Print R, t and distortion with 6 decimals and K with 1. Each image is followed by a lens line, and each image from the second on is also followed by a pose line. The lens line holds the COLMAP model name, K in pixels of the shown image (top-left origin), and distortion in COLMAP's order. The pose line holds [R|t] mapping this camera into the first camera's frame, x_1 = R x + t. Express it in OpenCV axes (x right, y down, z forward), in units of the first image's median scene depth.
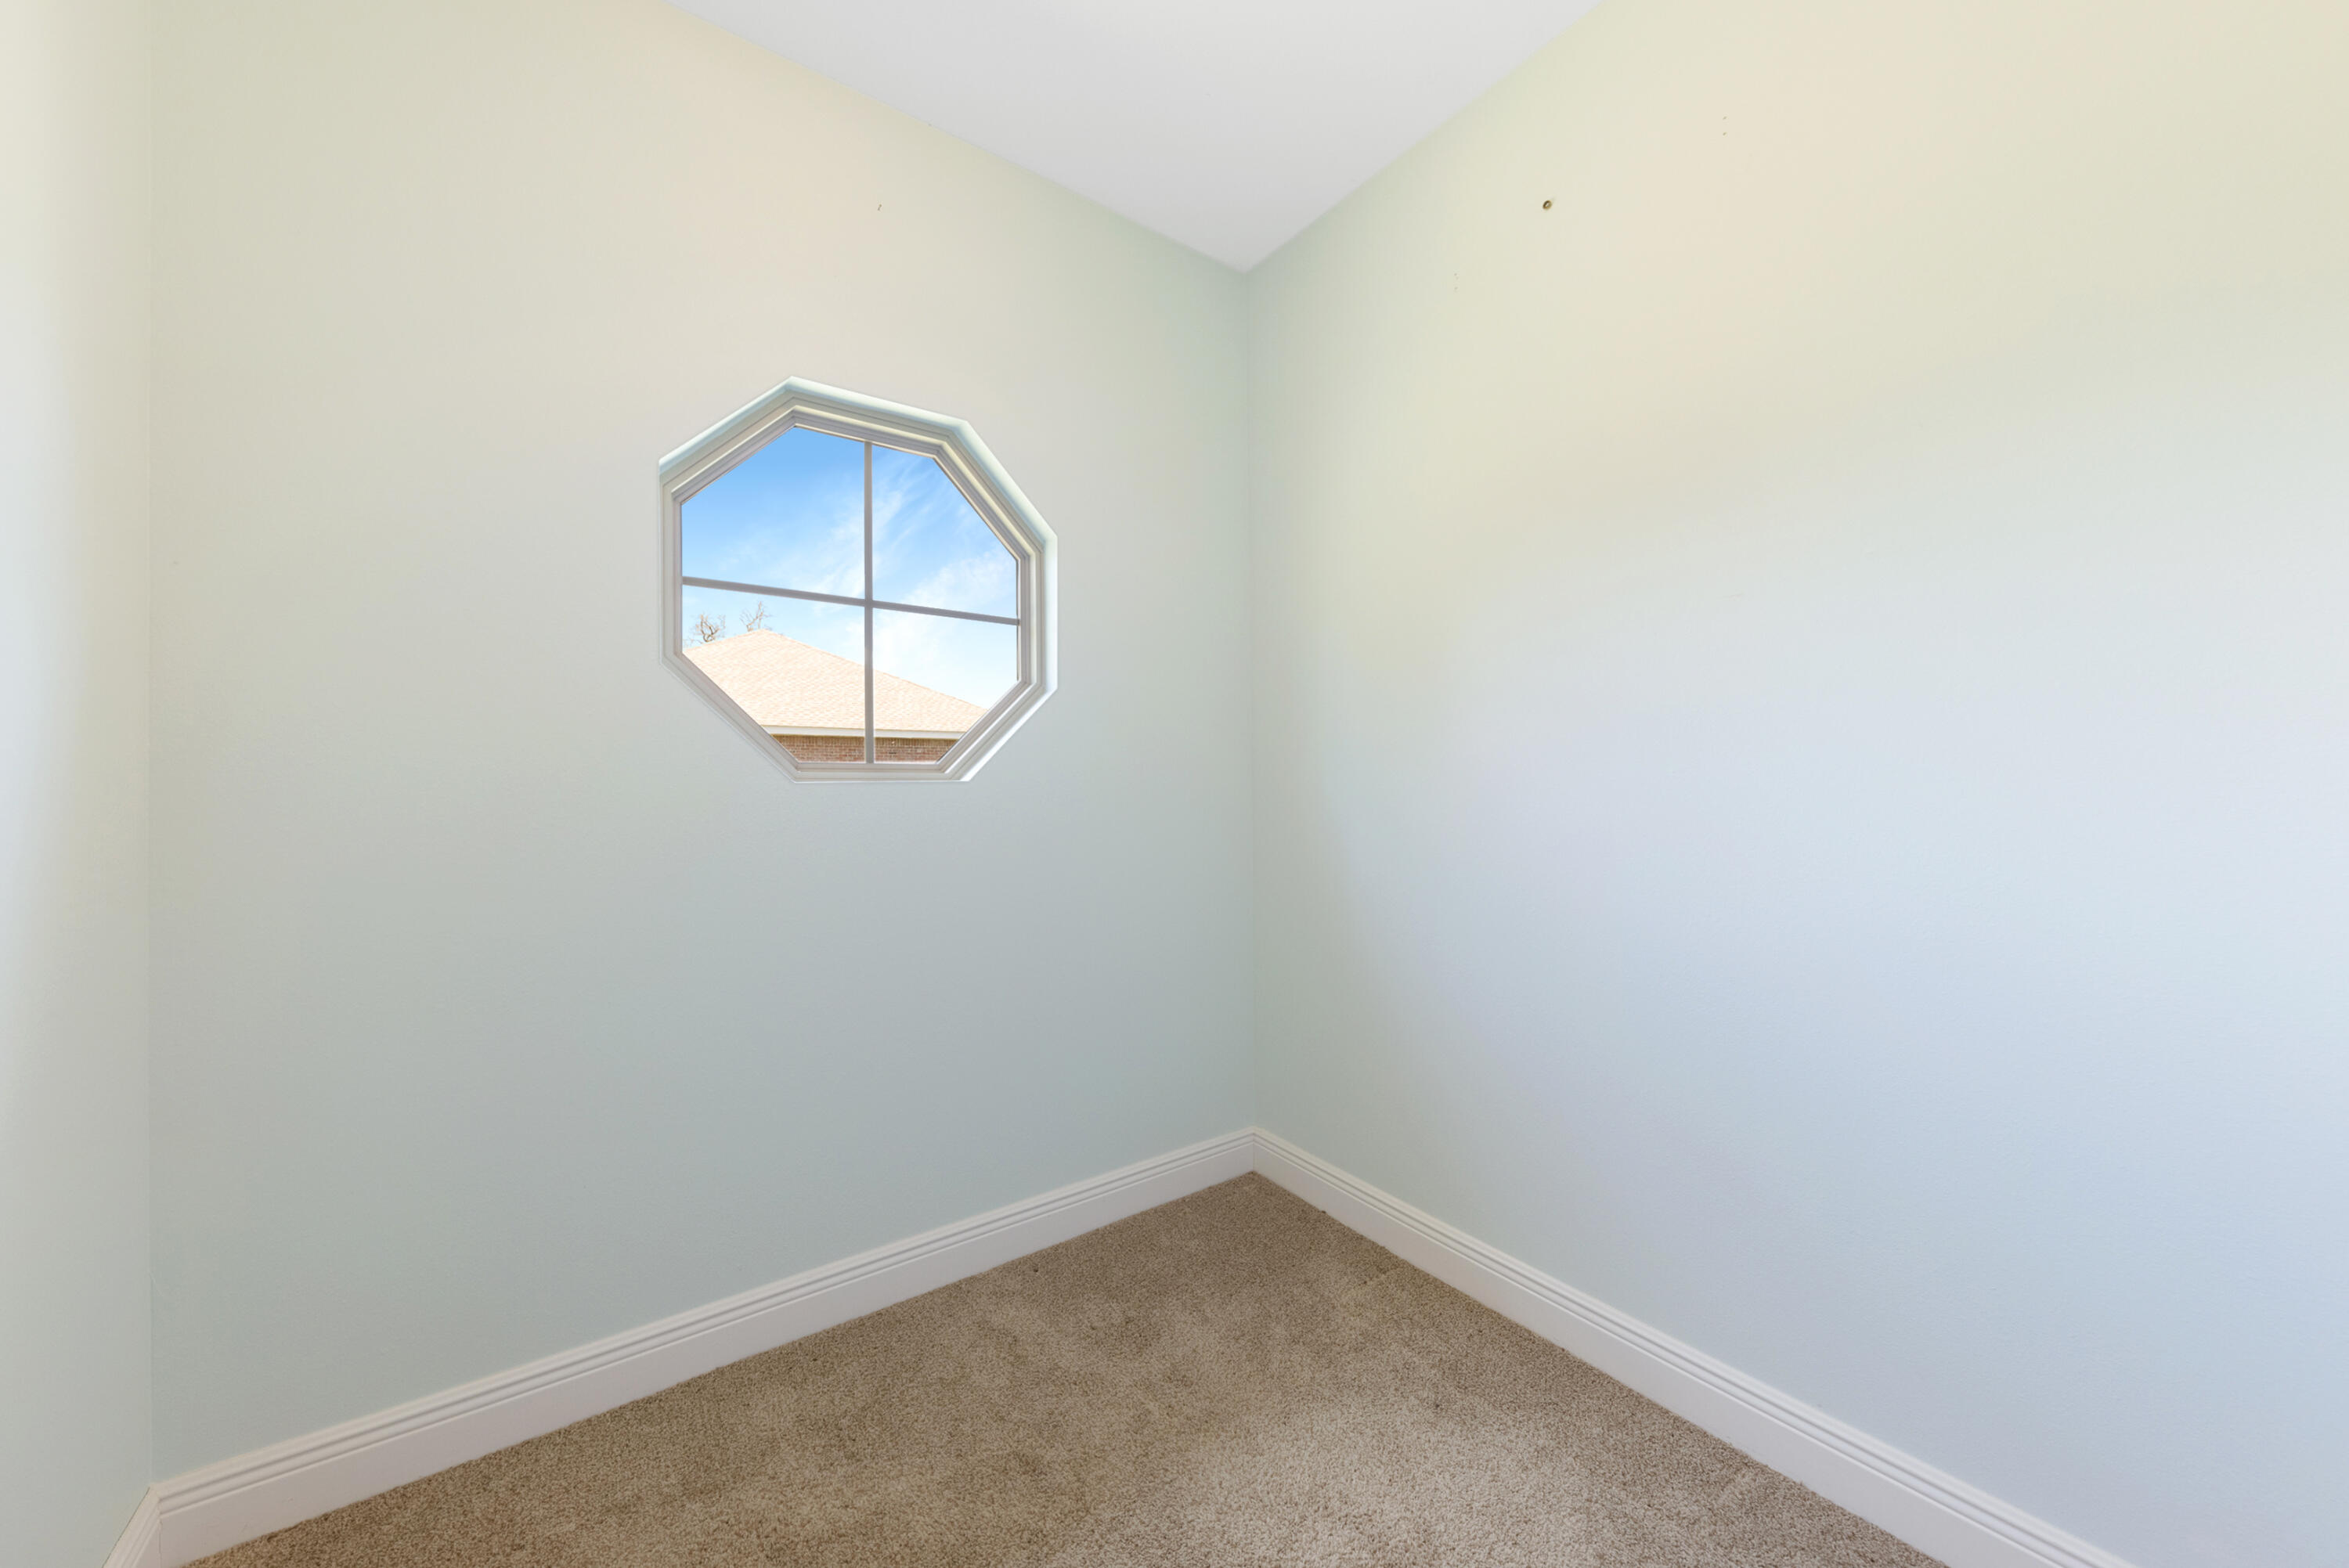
lens RADIAL K [[820.3, 0, 1174.0], [0, 820.3, 775.3], [0, 0, 1]] dist [0.001424, -0.000030]
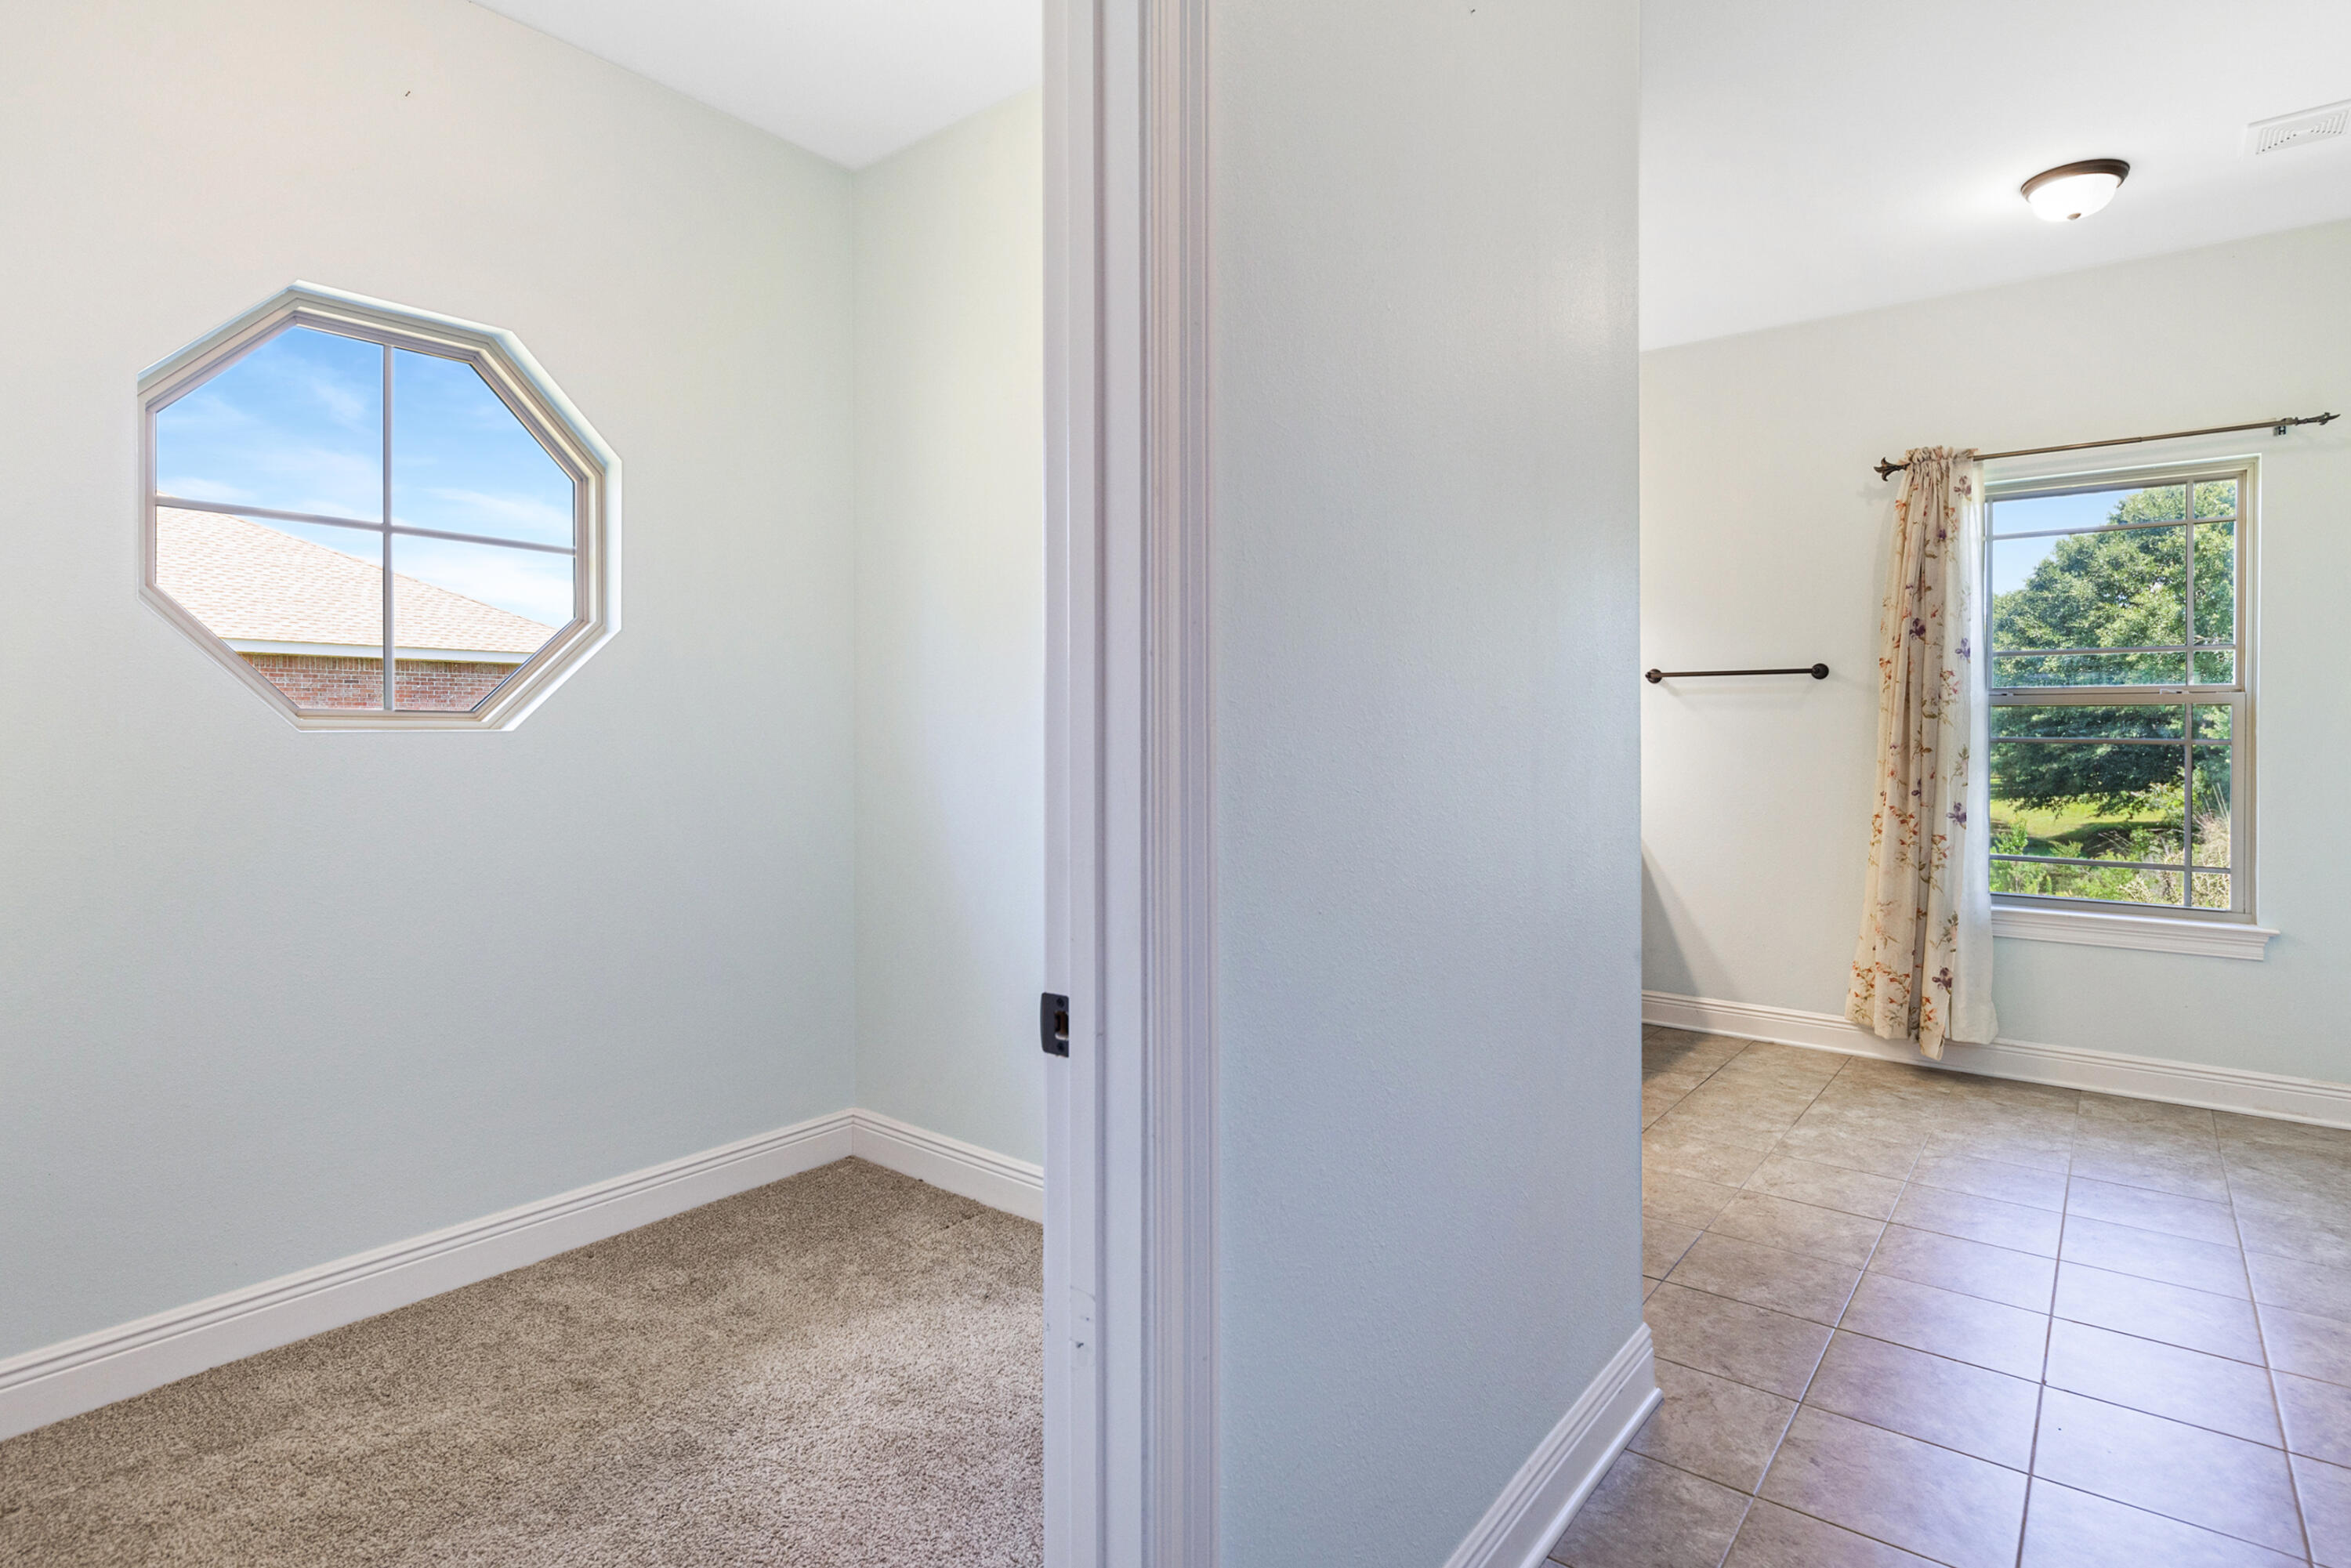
lens RADIAL K [[1199.0, 0, 1179.5], [0, 1199.0, 737.0], [0, 0, 1]] dist [0.017639, -0.015089]
pose [[0.960599, 0.006433, 0.277865, 0.100946], [-0.010057, 0.999882, 0.011621, -0.009654], [-0.277758, -0.013957, 0.960550, -0.553413]]
